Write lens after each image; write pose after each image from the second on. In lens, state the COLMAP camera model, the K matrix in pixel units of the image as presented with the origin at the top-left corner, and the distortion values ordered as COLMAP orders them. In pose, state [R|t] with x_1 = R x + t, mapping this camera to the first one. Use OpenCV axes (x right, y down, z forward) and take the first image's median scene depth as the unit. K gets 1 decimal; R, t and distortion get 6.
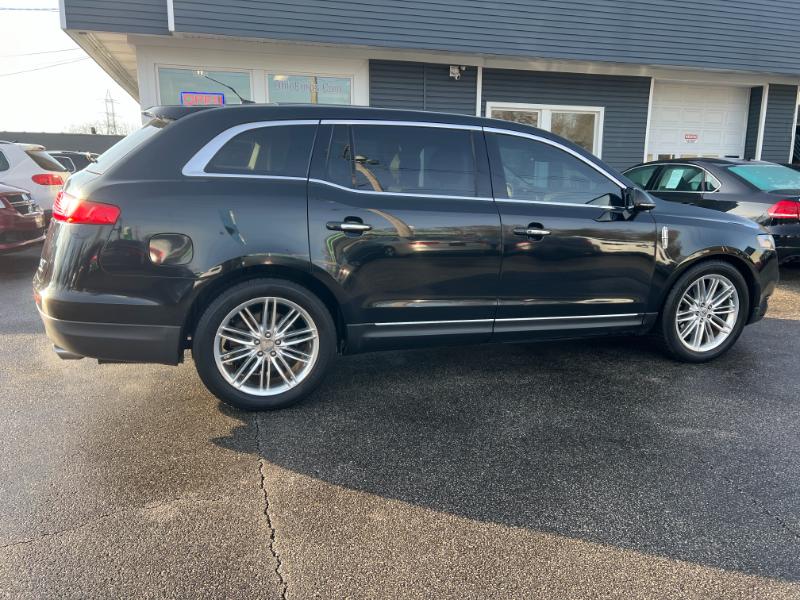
lens RADIAL K [[603.9, 0, 400.0], [0, 603.9, 300.0], [0, 0, 1]] dist [0.033409, -0.030097]
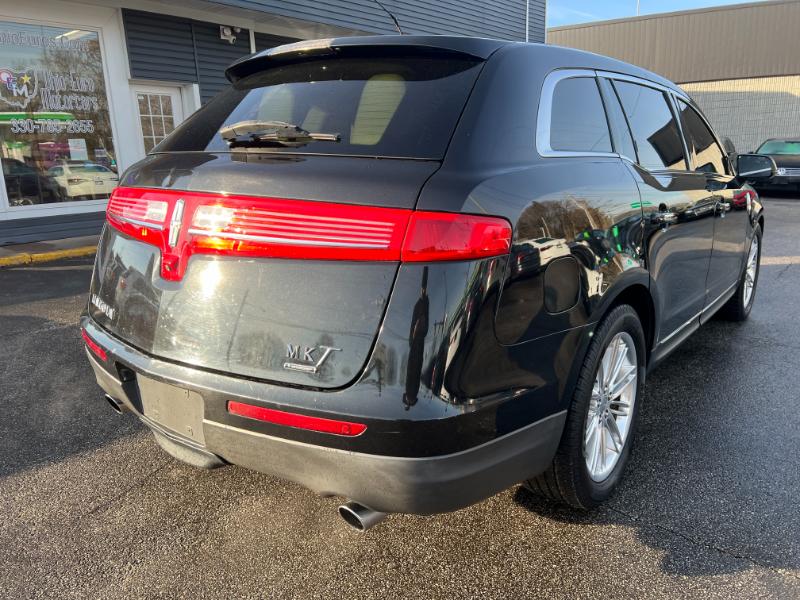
lens RADIAL K [[604.9, 0, 402.9], [0, 604.9, 301.1], [0, 0, 1]] dist [0.043267, -0.046525]
pose [[0.829337, -0.161471, 0.534909, -0.636894], [0.145432, 0.986718, 0.072375, -0.101820], [-0.539490, 0.017770, 0.841804, 0.463038]]
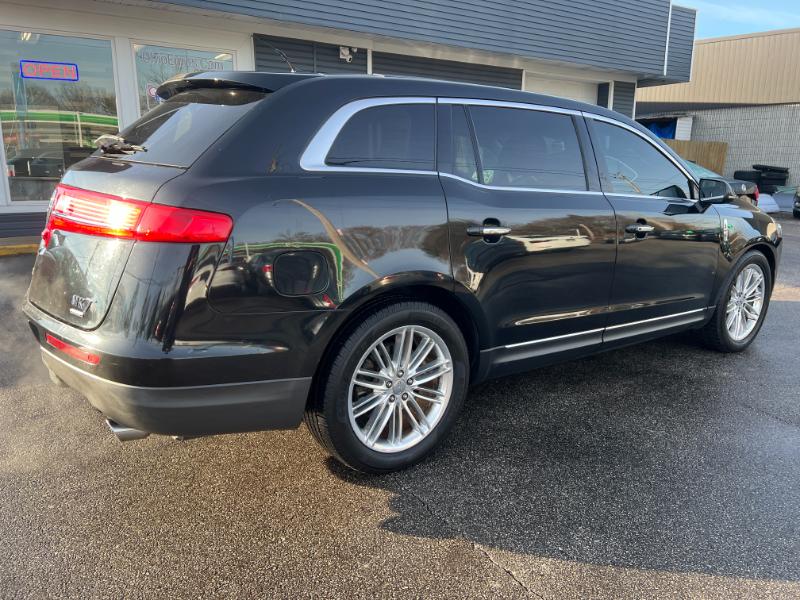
lens RADIAL K [[604.9, 0, 402.9], [0, 604.9, 301.1], [0, 0, 1]] dist [0.043267, -0.046525]
pose [[0.952622, -0.067166, 0.296647, -0.372278], [0.061435, 0.997701, 0.028611, -0.048940], [-0.297887, -0.009031, 0.954558, 0.216259]]
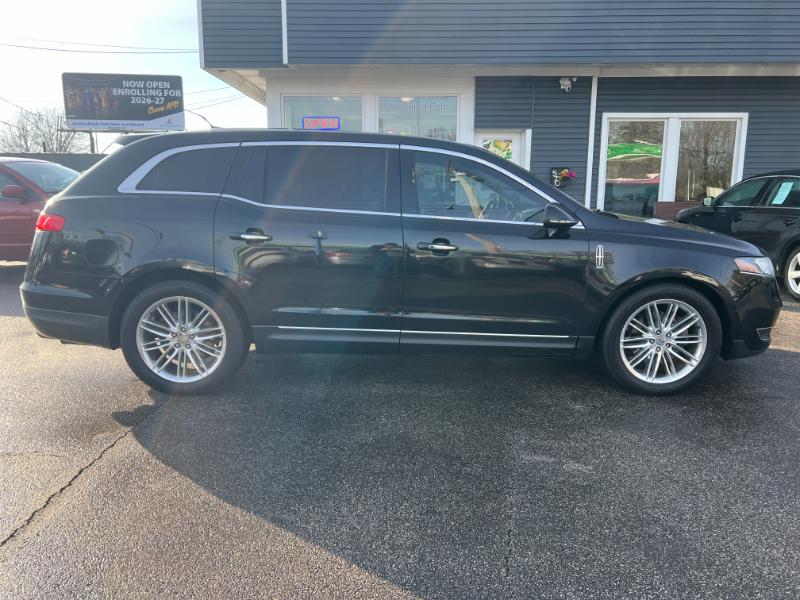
lens RADIAL K [[604.9, 0, 402.9], [0, 604.9, 301.1], [0, 0, 1]] dist [0.043267, -0.046525]
pose [[0.951749, 0.050762, -0.302649, 0.445412], [-0.057659, 0.998240, -0.013892, -0.003940], [0.301411, 0.030672, 0.953001, 0.018016]]
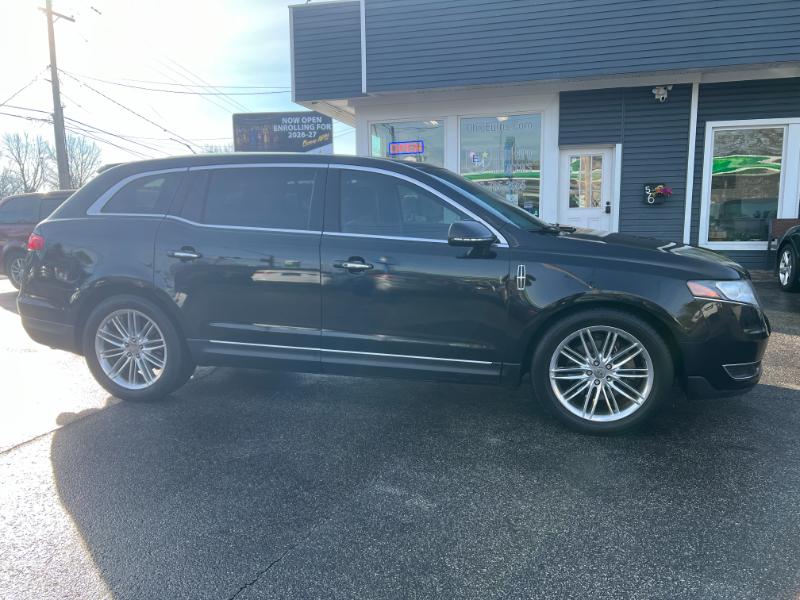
lens RADIAL K [[604.1, 0, 403.3], [0, 604.1, 297.7], [0, 0, 1]] dist [0.045155, -0.047588]
pose [[0.842417, 0.055733, -0.535937, 0.774709], [-0.089662, 0.995269, -0.037435, -0.027182], [0.531314, 0.079589, 0.843428, 0.195329]]
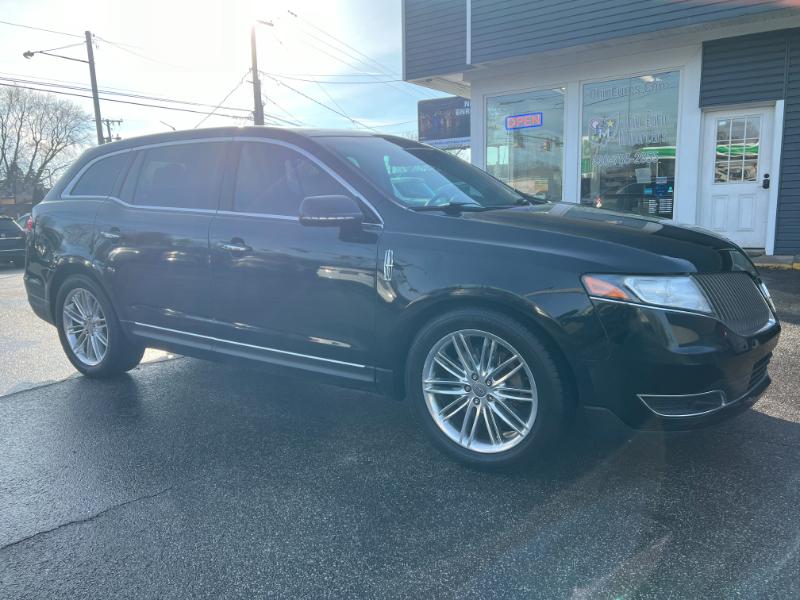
lens RADIAL K [[604.8, 0, 400.3], [0, 604.8, 294.3], [0, 0, 1]] dist [0.046147, -0.048484]
pose [[0.616671, 0.093161, -0.781689, 1.017573], [-0.126173, 0.991833, 0.018668, -0.085189], [0.777044, 0.087116, 0.623389, 0.593545]]
